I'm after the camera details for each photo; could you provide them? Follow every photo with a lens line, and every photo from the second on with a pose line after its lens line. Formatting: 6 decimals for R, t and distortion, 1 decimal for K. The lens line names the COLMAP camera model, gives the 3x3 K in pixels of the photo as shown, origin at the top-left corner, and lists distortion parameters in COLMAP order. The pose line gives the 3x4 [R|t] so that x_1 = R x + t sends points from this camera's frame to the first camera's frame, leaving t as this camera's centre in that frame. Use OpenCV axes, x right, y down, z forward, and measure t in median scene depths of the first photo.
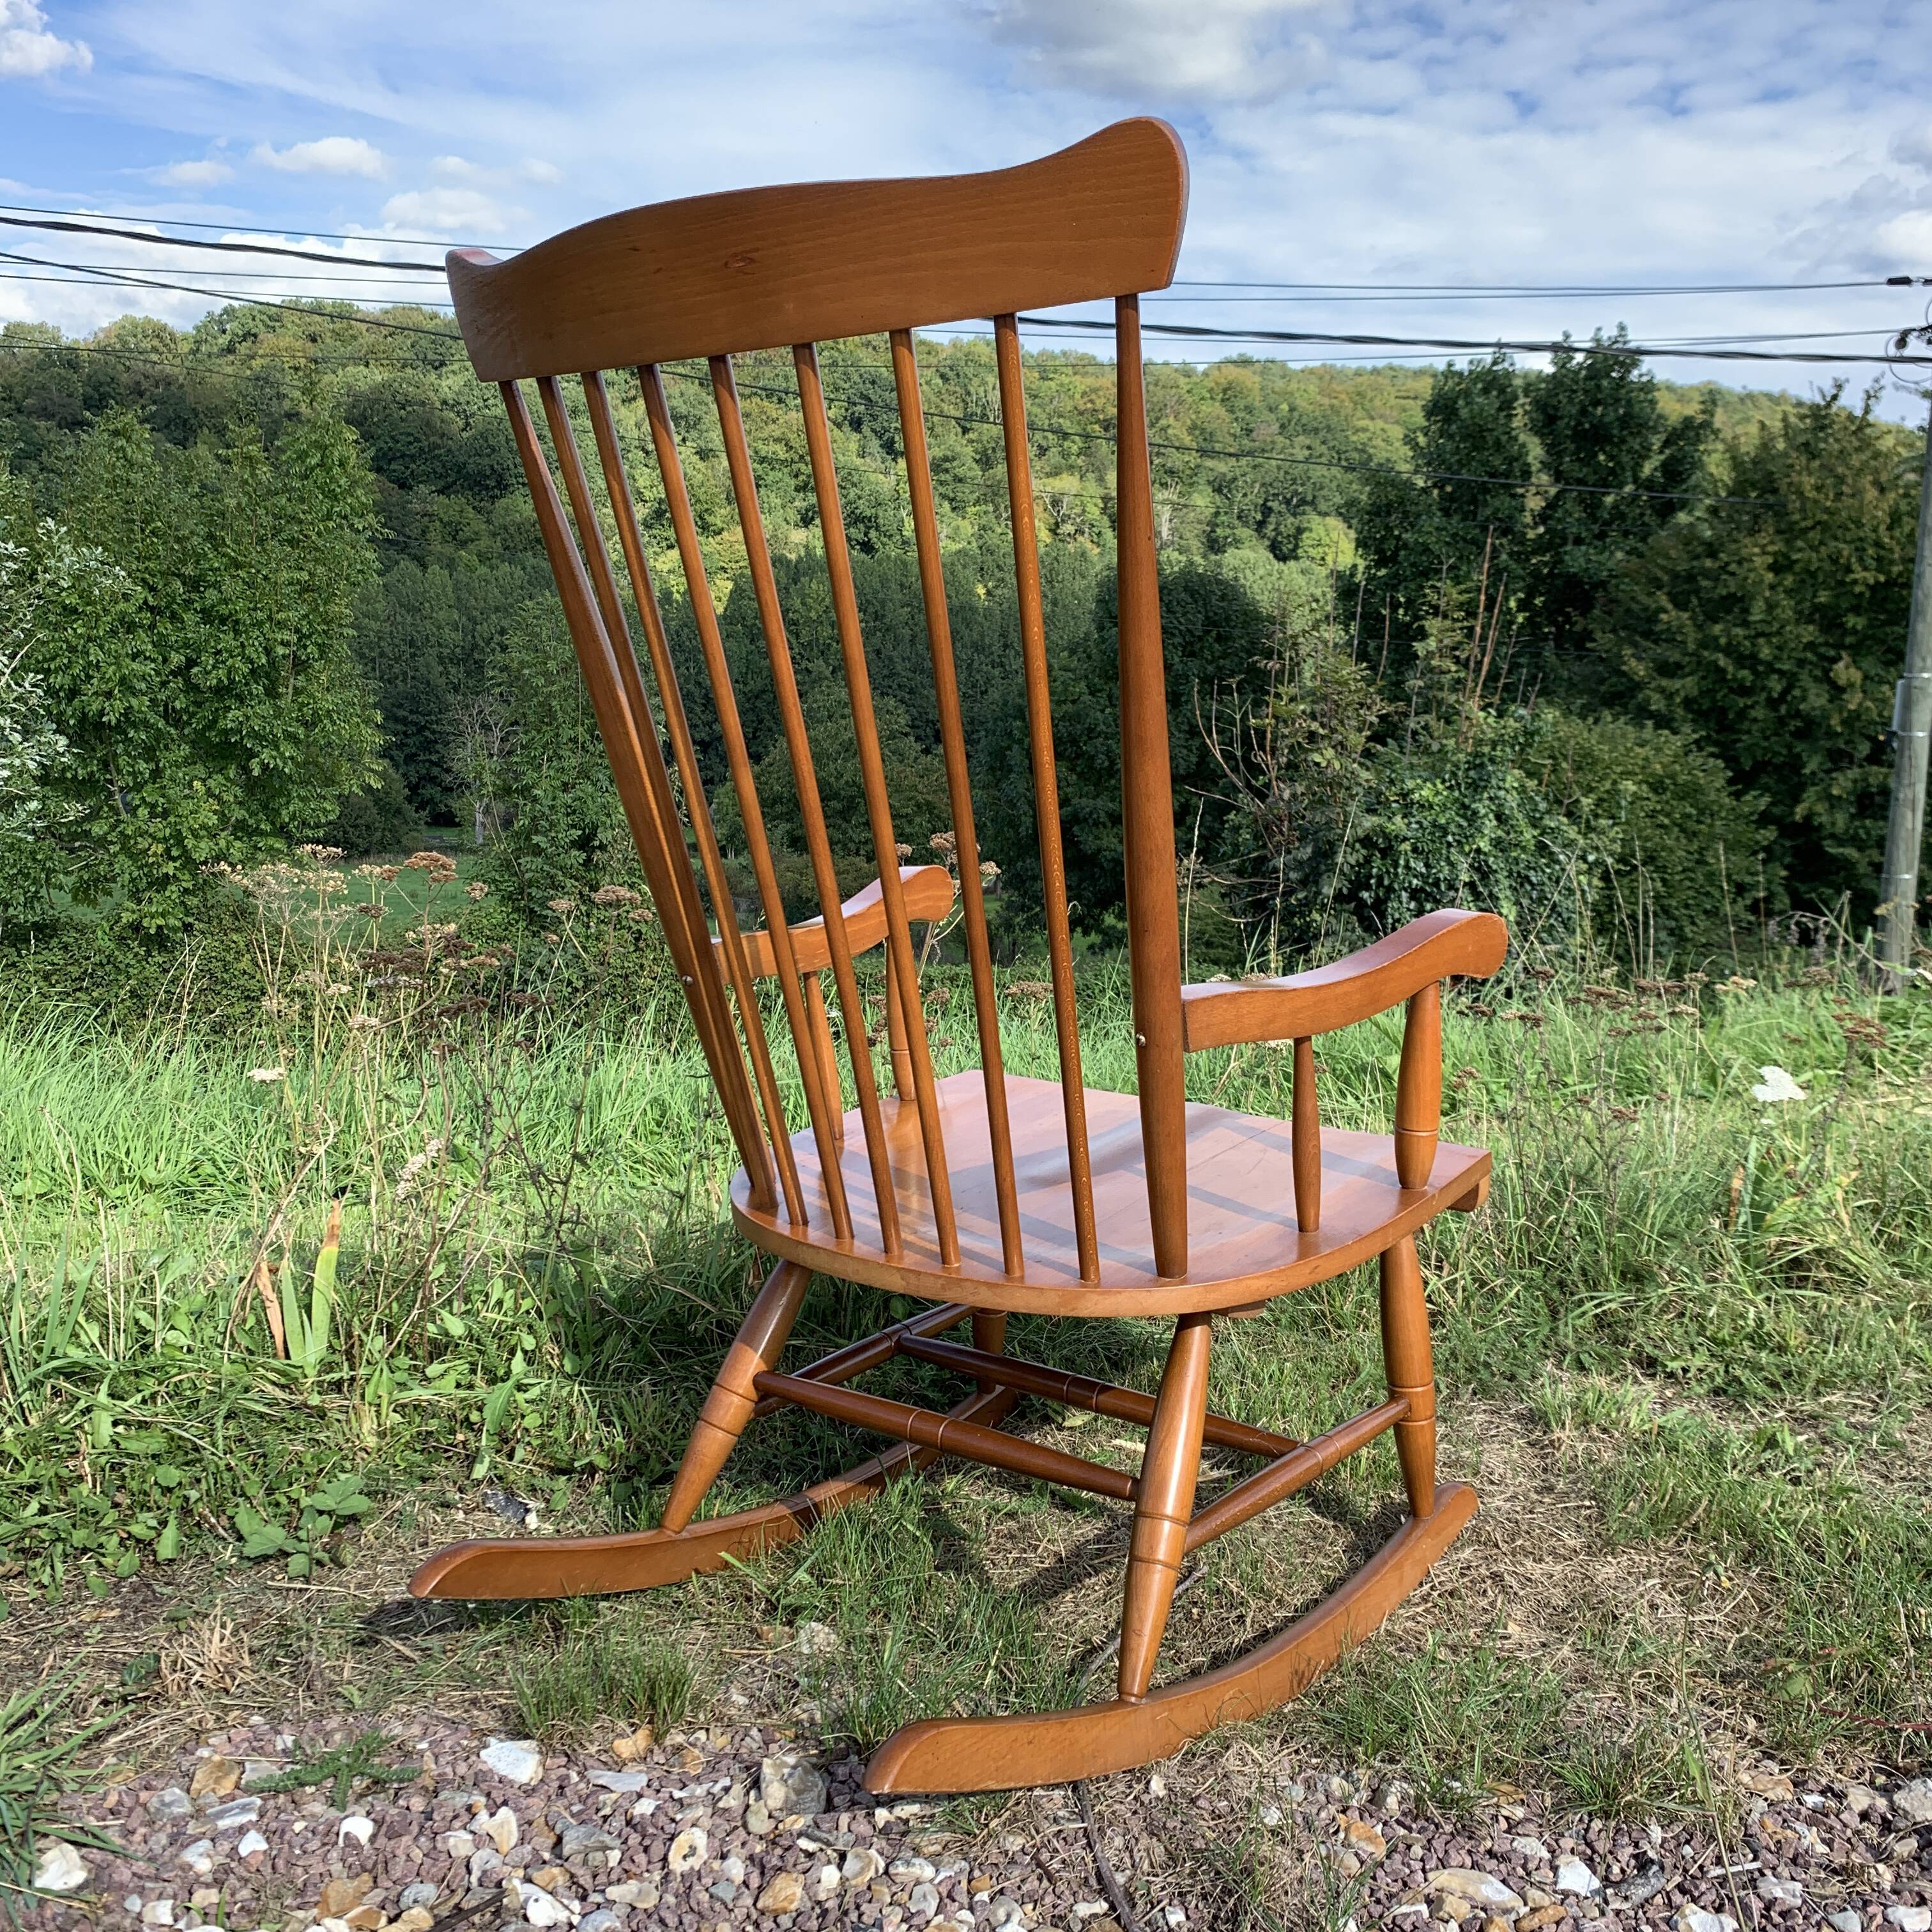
lens RADIAL K [[2000.4, 0, 975.9], [0, 2000.4, 938.9], [0, 0, 1]] dist [-0.004211, 0.000000]
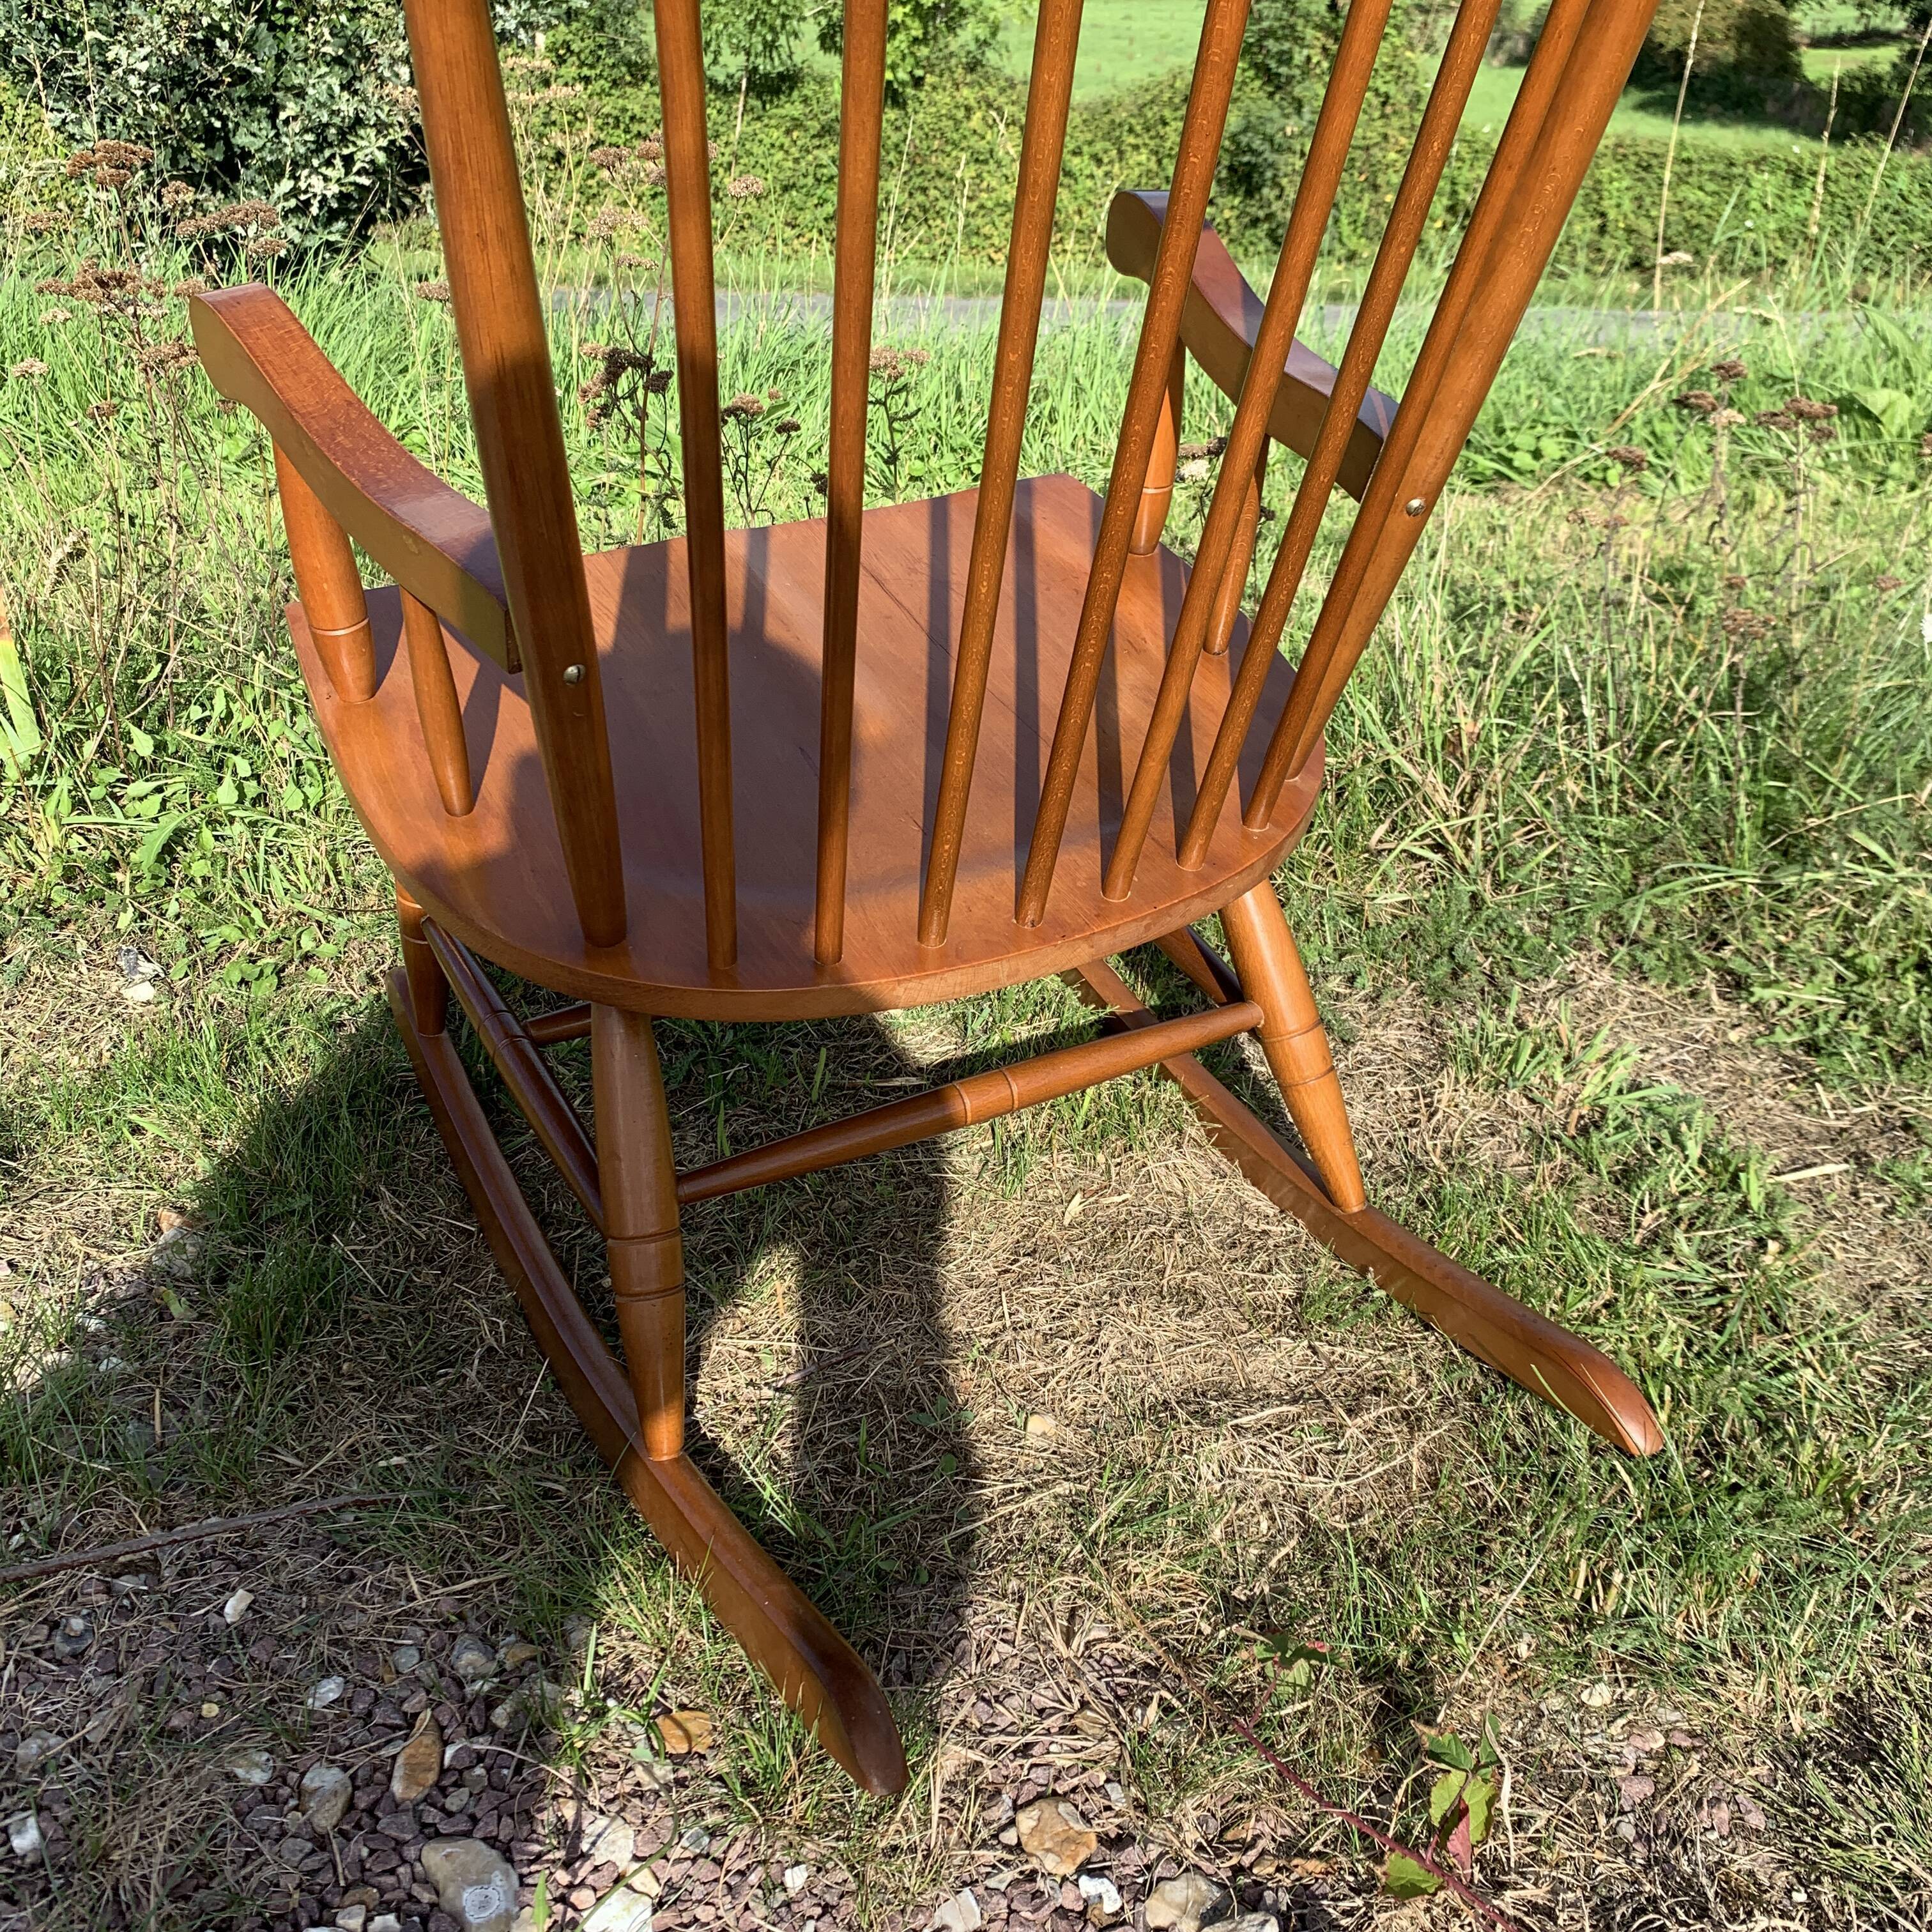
lens RADIAL K [[2000.4, 0, 978.6], [0, 2000.4, 947.6], [0, 0, 1]] dist [-0.004211, 0.000000]
pose [[0.918245, 0.170729, -0.357321, 0.081523], [-0.014465, 0.916153, 0.400568, -0.016022], [0.395749, -0.362651, 0.843722, 0.078544]]
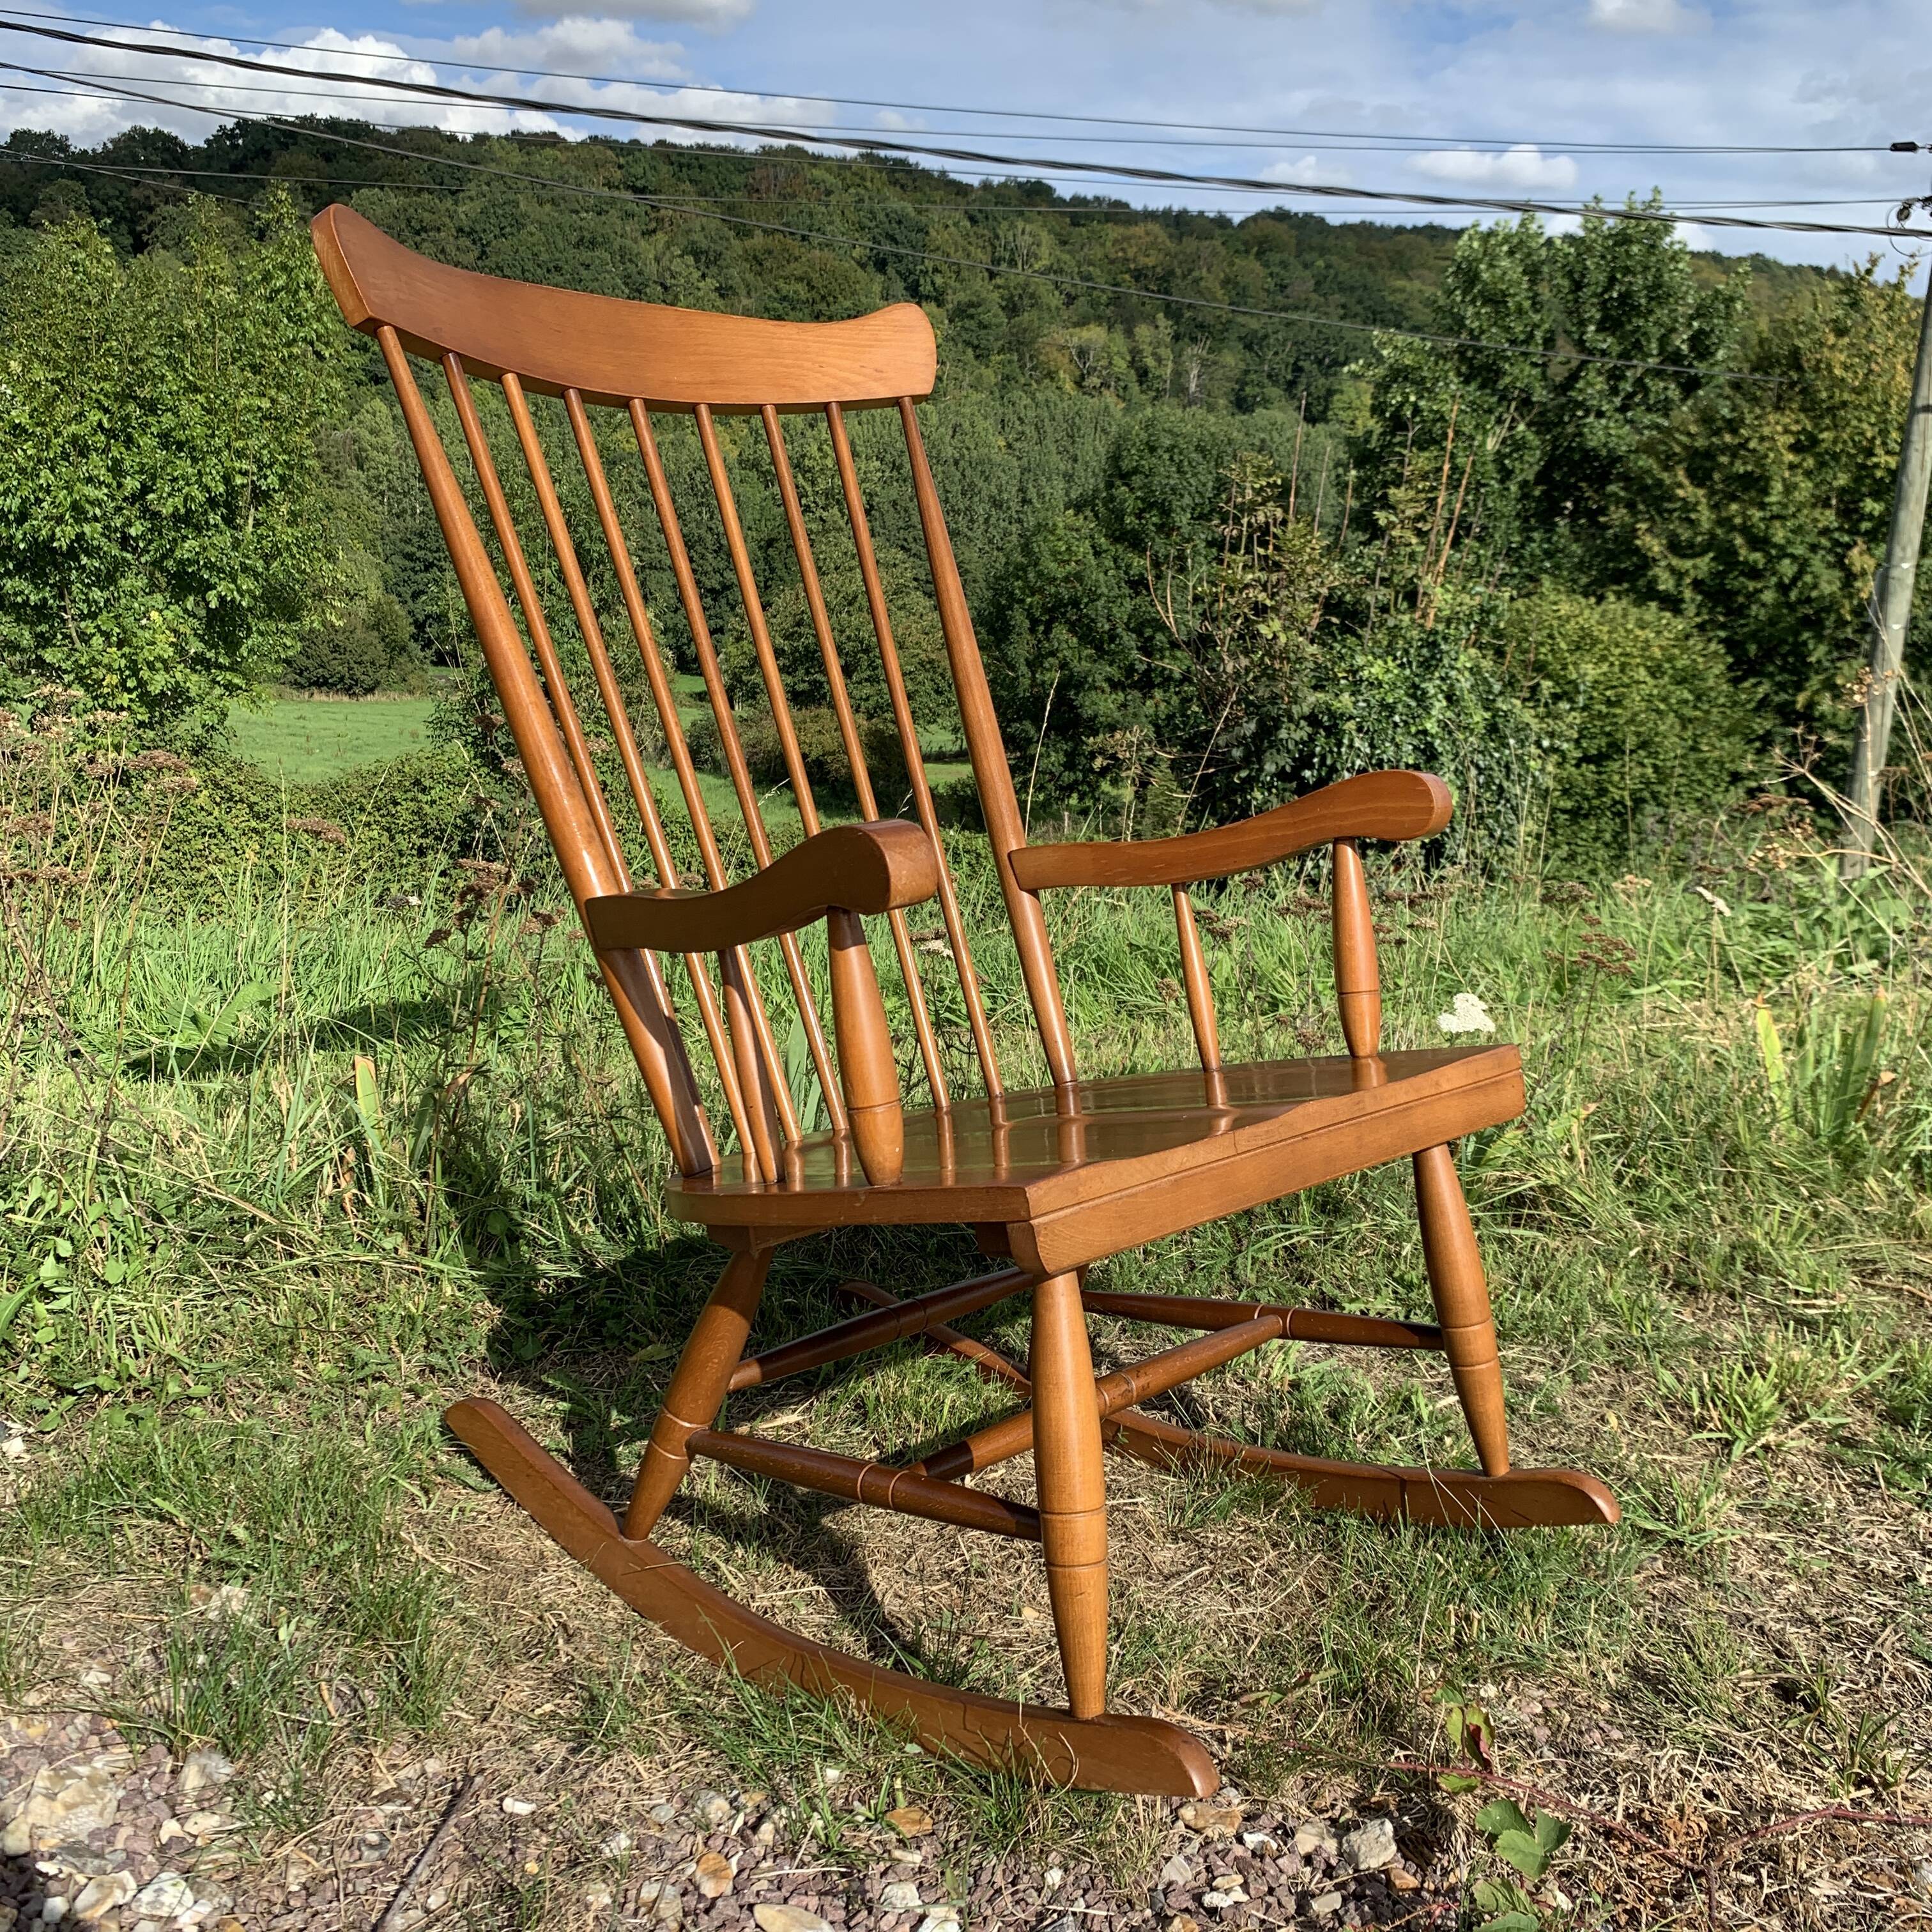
lens RADIAL K [[2000.4, 0, 985.1], [0, 2000.4, 946.6], [0, 0, 1]] dist [-0.004211, 0.000000]
pose [[0.999345, 0.036179, -0.000730, 0.041033], [-0.036027, 0.996617, 0.073862, -0.004016], [0.003400, -0.073788, 0.997268, 0.020166]]
